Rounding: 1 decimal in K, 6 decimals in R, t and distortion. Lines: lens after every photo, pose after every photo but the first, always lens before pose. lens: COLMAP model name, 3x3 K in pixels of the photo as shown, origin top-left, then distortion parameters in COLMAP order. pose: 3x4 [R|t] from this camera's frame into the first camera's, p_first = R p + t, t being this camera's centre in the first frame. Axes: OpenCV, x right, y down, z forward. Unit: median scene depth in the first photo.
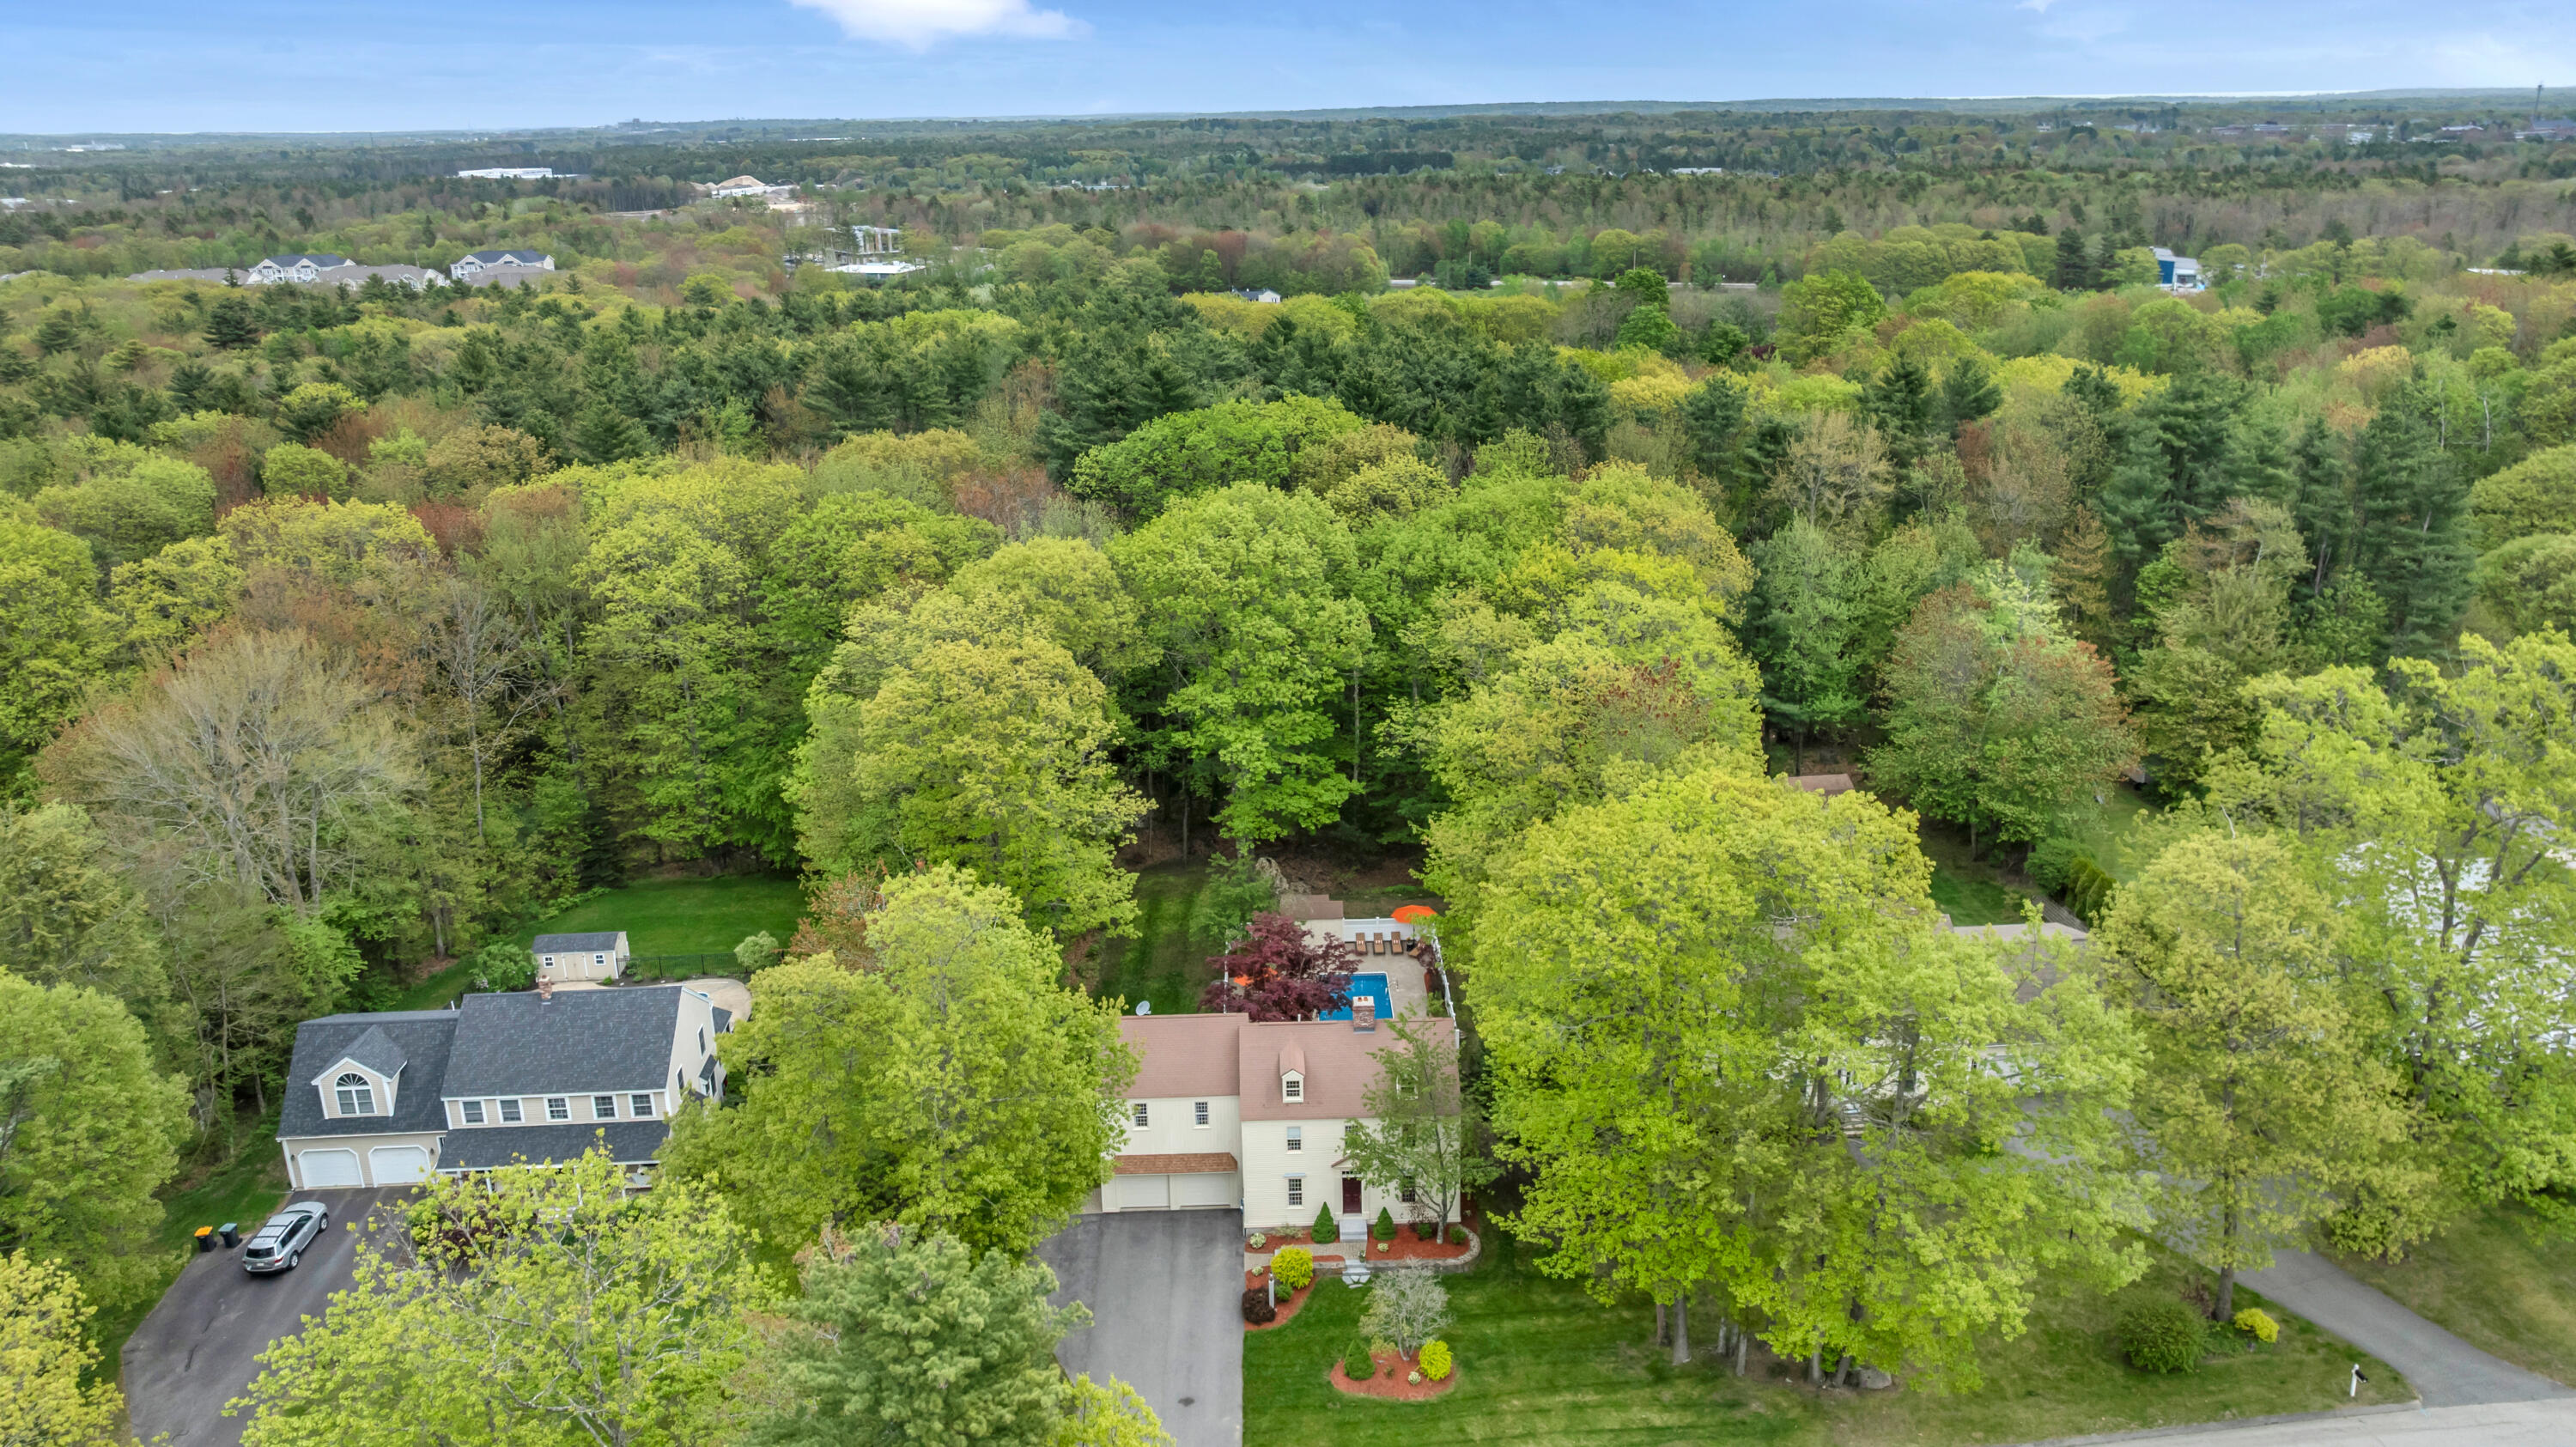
lens RADIAL K [[1868.4, 0, 1288.0], [0, 1868.4, 723.5], [0, 0, 1]] dist [-0.001945, -0.001980]
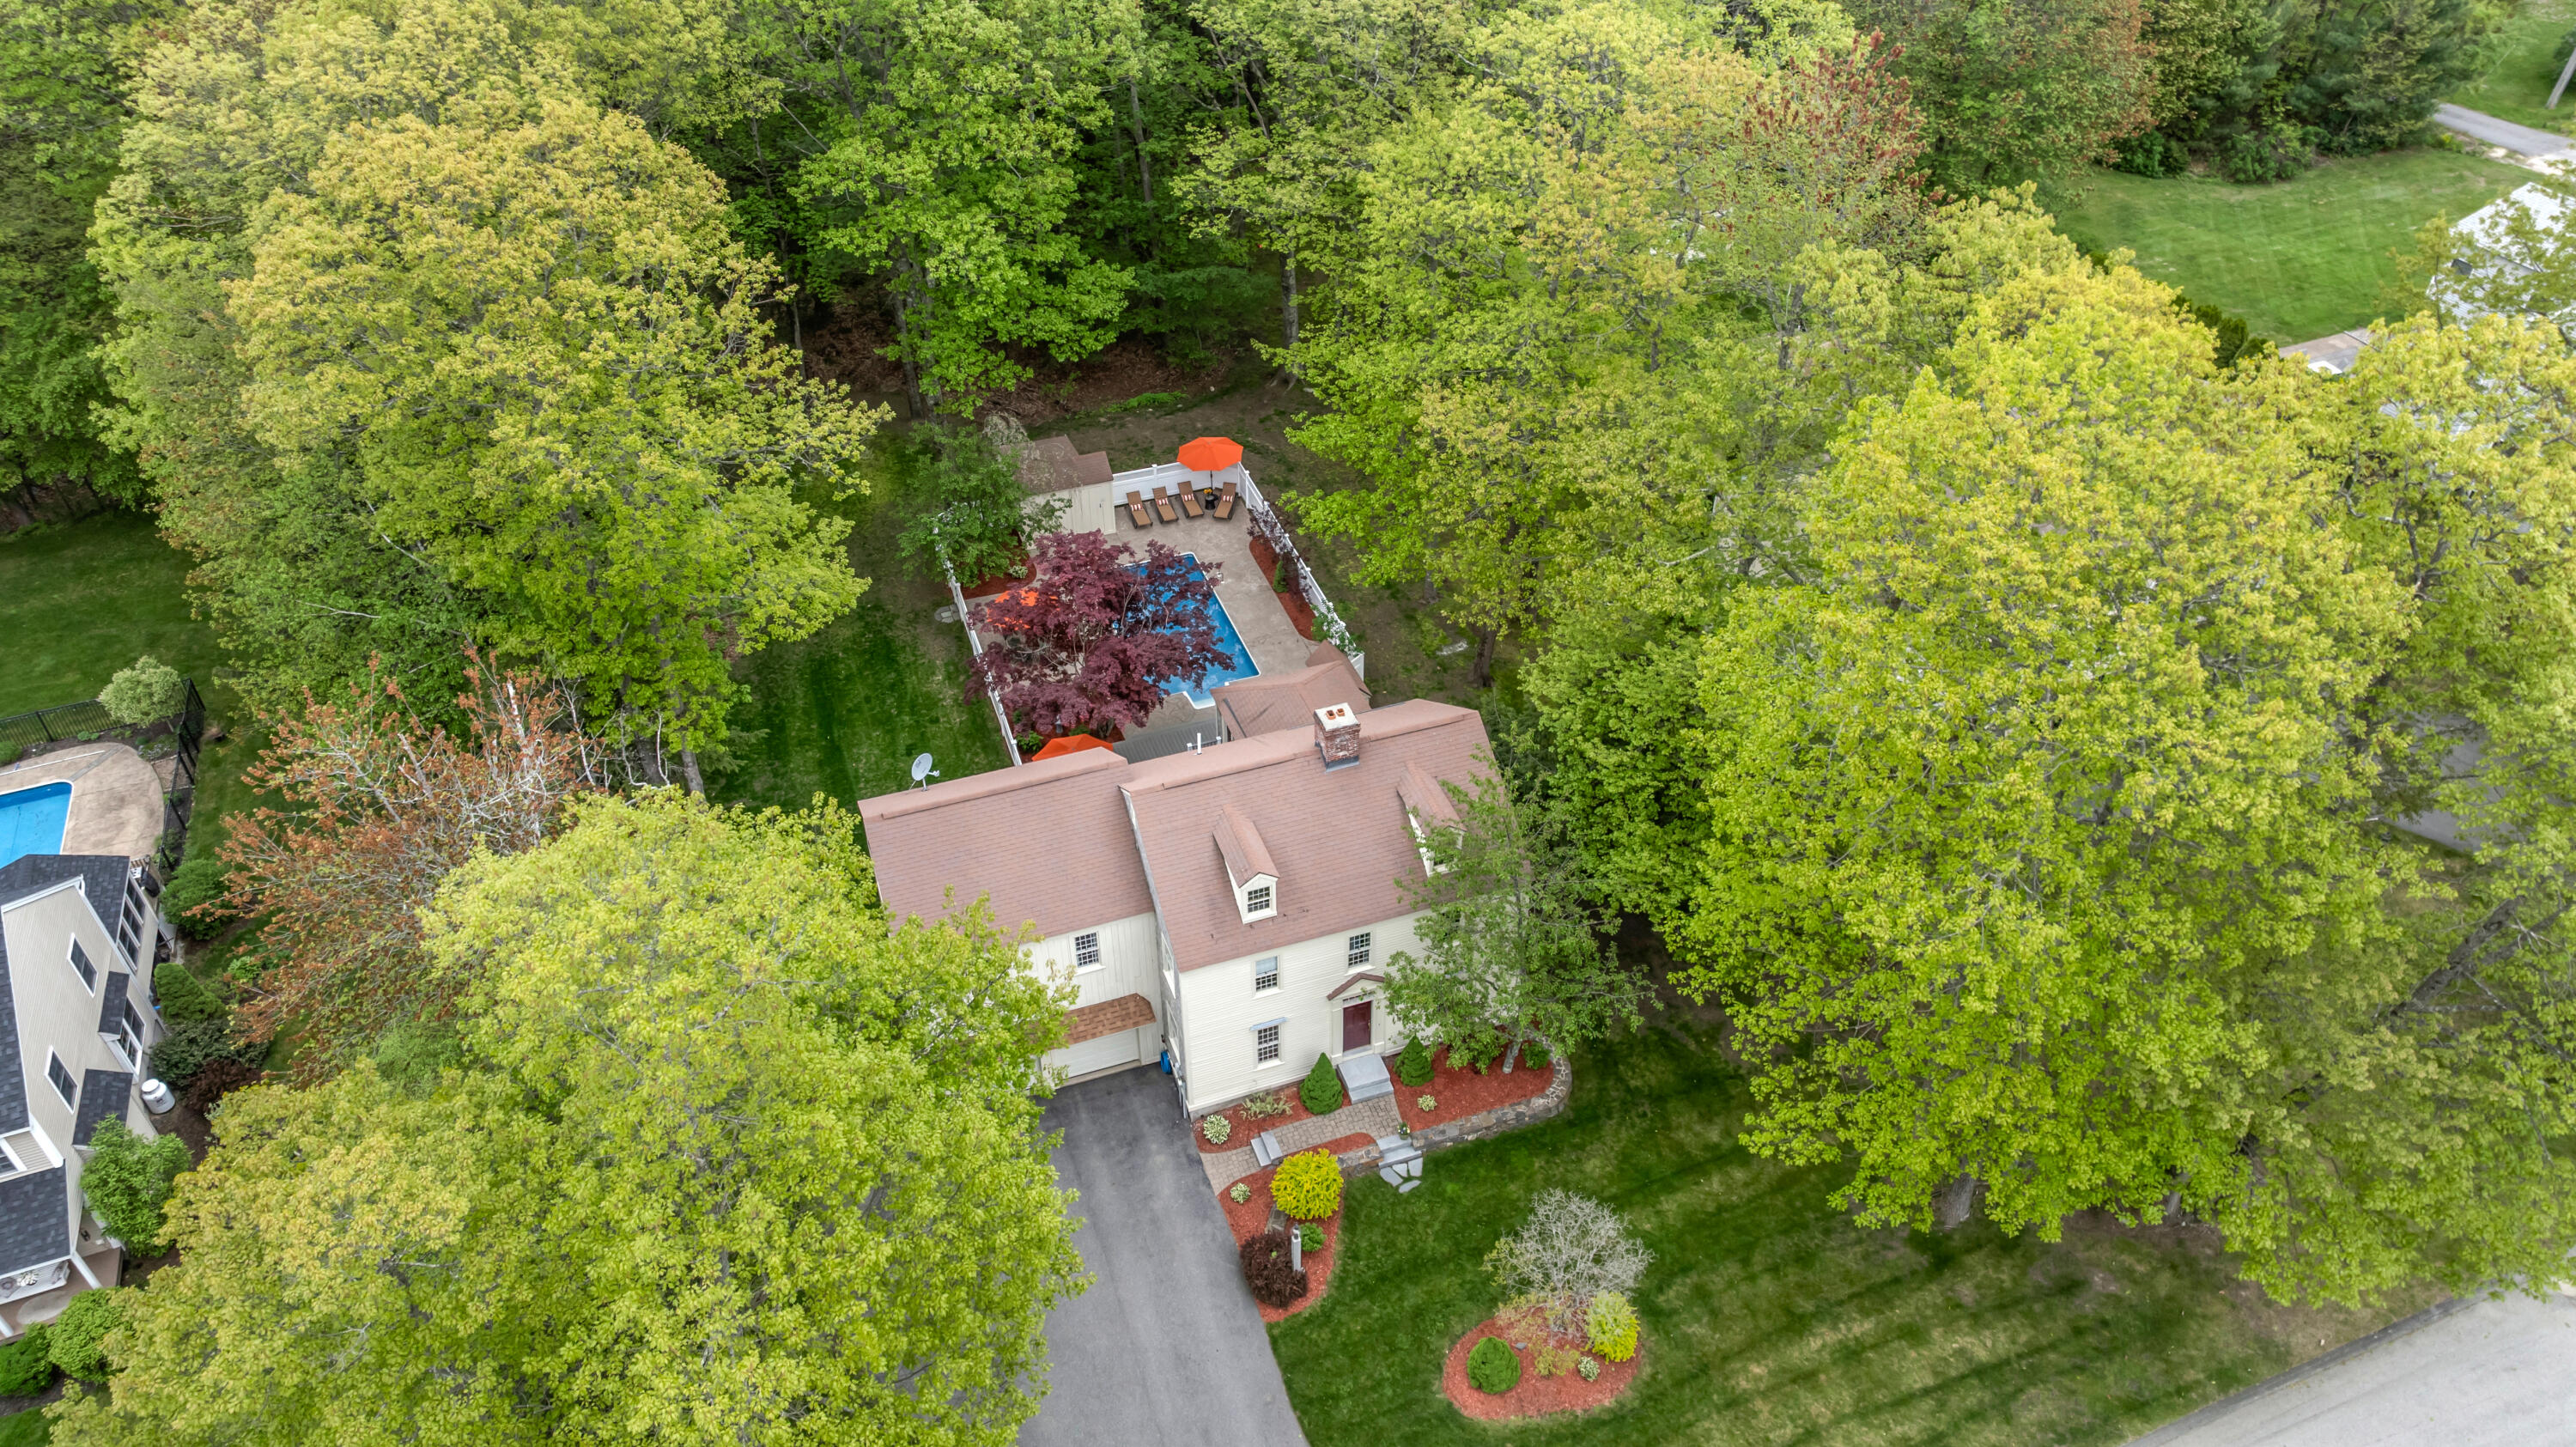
lens RADIAL K [[1806.3, 0, 1288.0], [0, 1806.3, 723.5], [0, 0, 1]] dist [-0.013467, -0.001409]
pose [[0.949529, -0.189494, 0.249973, -0.108032], [0.089827, 0.927797, 0.362111, -0.049353], [-0.300542, -0.321381, 0.897992, 0.482540]]
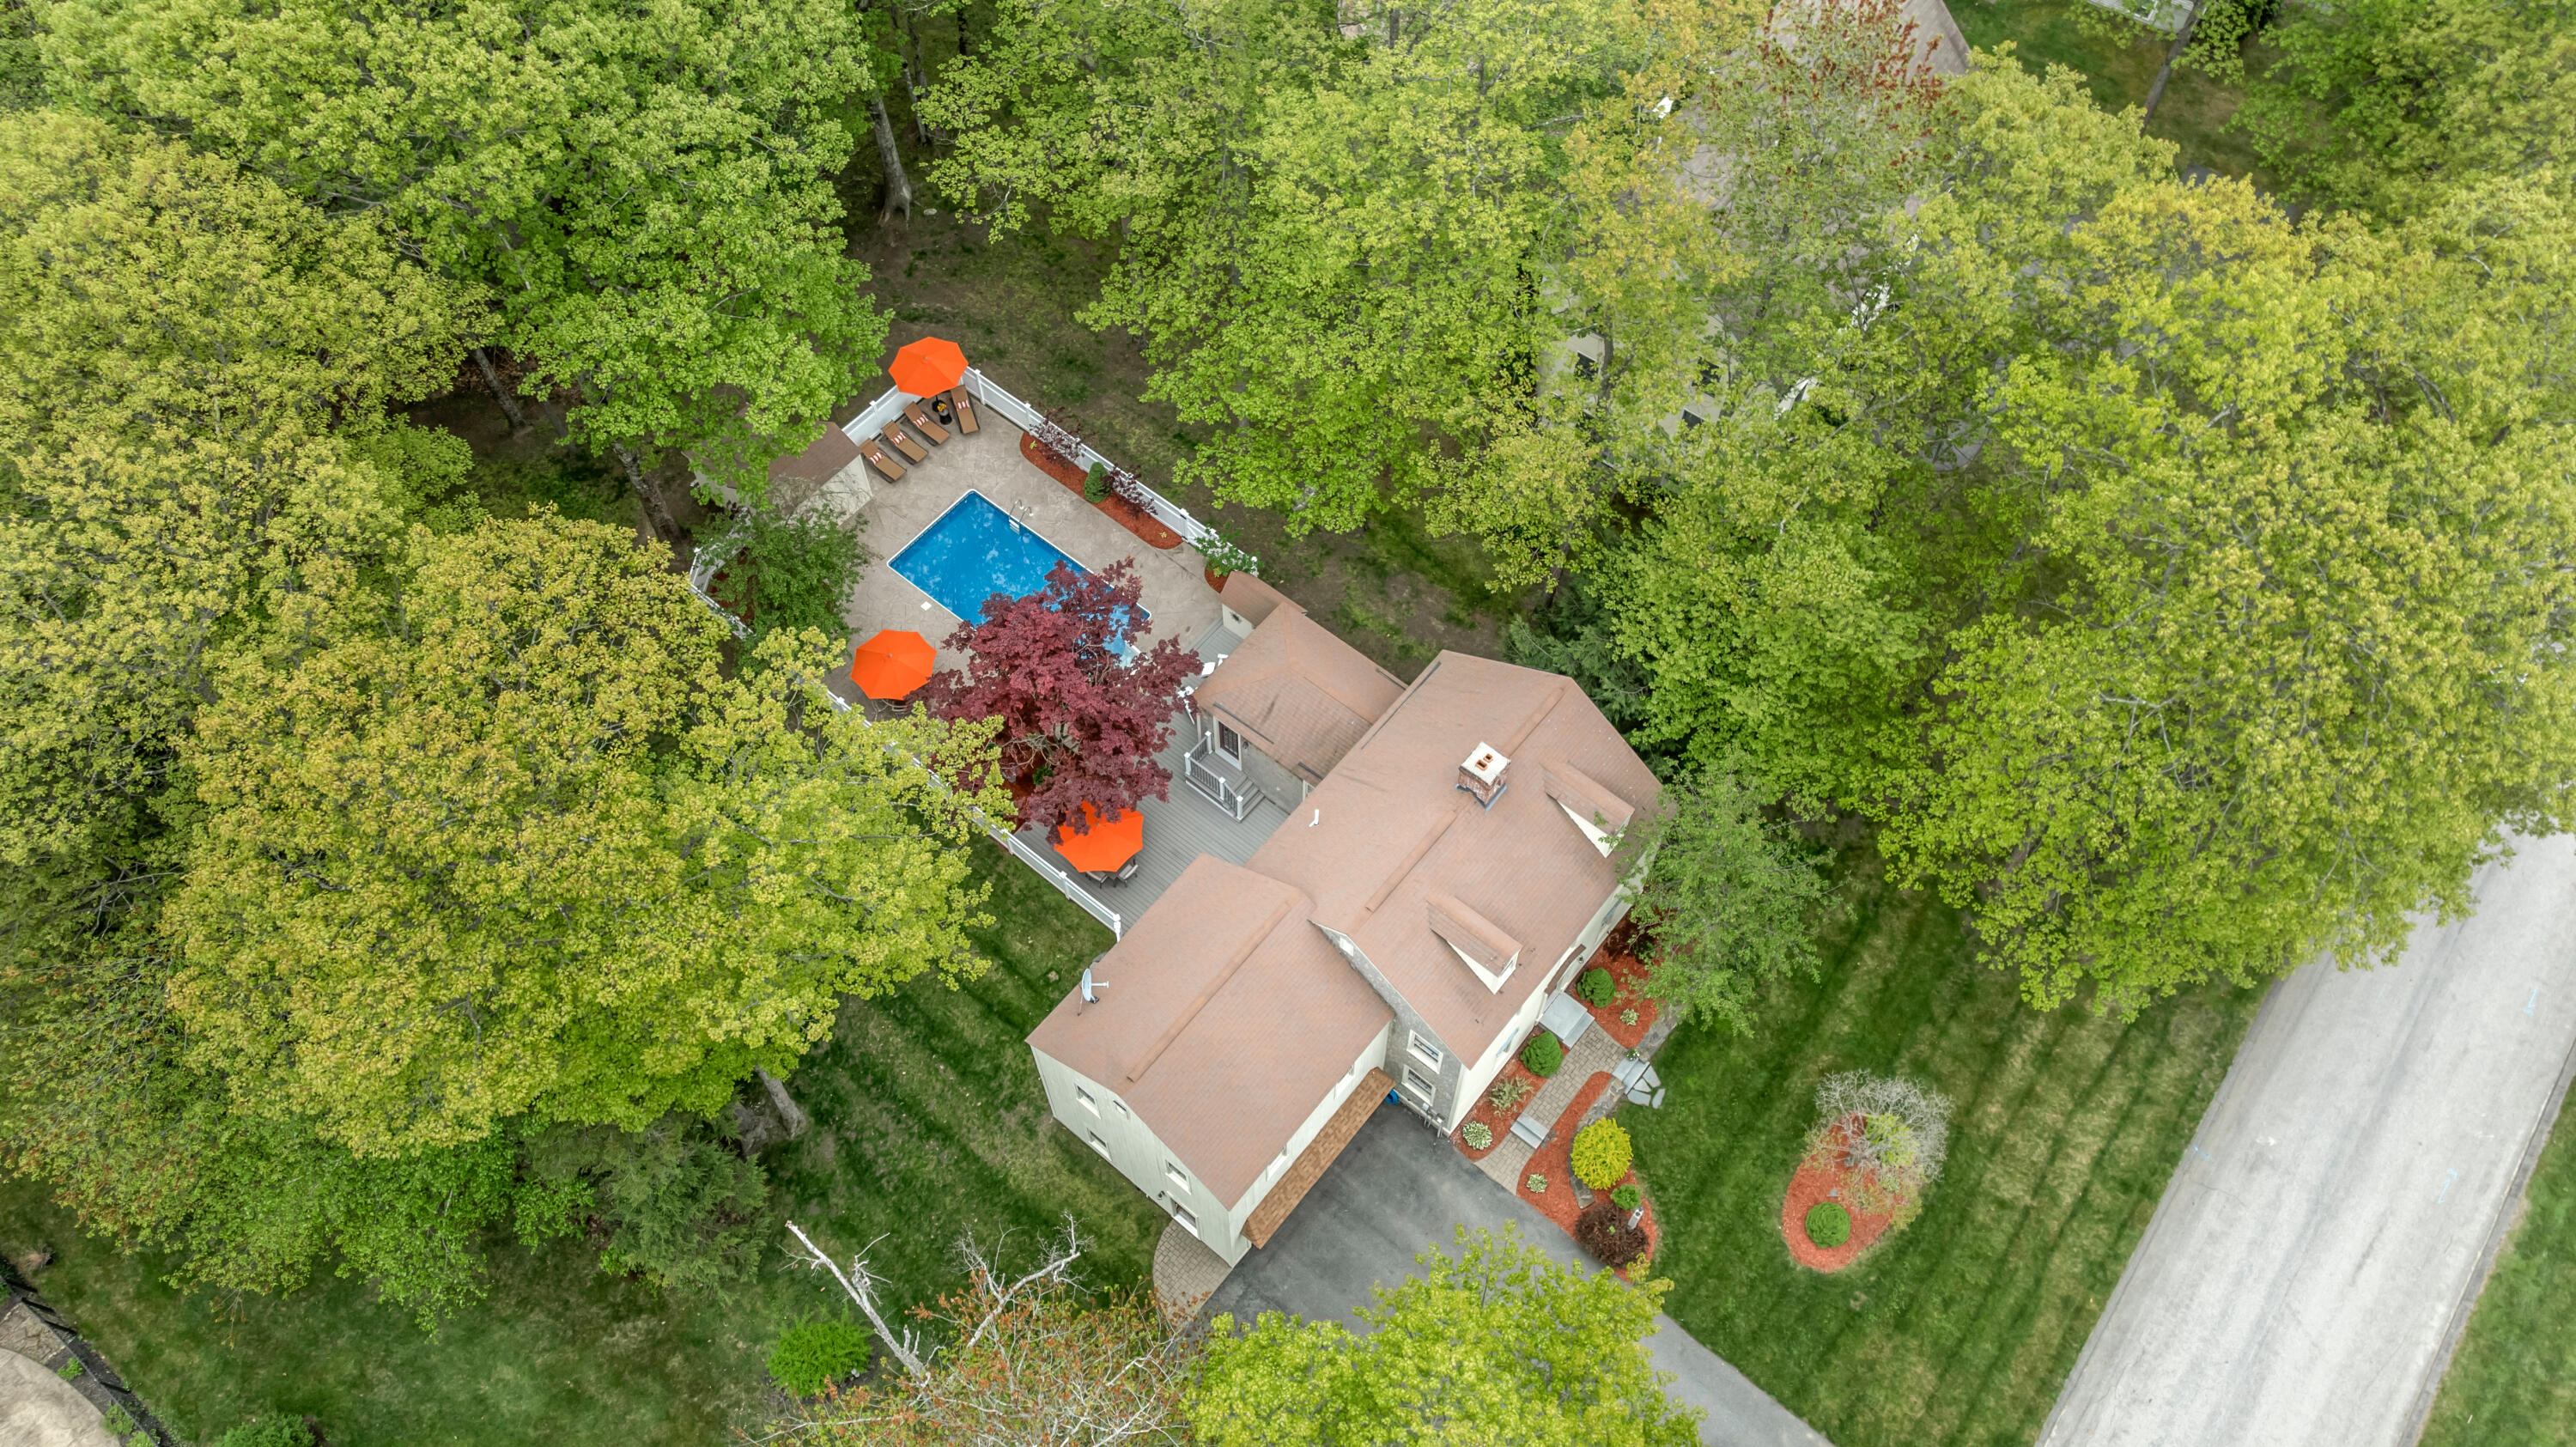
lens RADIAL K [[1806.3, 0, 1288.0], [0, 1806.3, 723.5], [0, 0, 1]] dist [-0.013467, -0.001409]
pose [[0.650495, -0.643477, 0.403476, -0.202304], [0.234379, 0.675375, 0.699239, -0.244711], [-0.722442, -0.360285, 0.590146, 0.691106]]
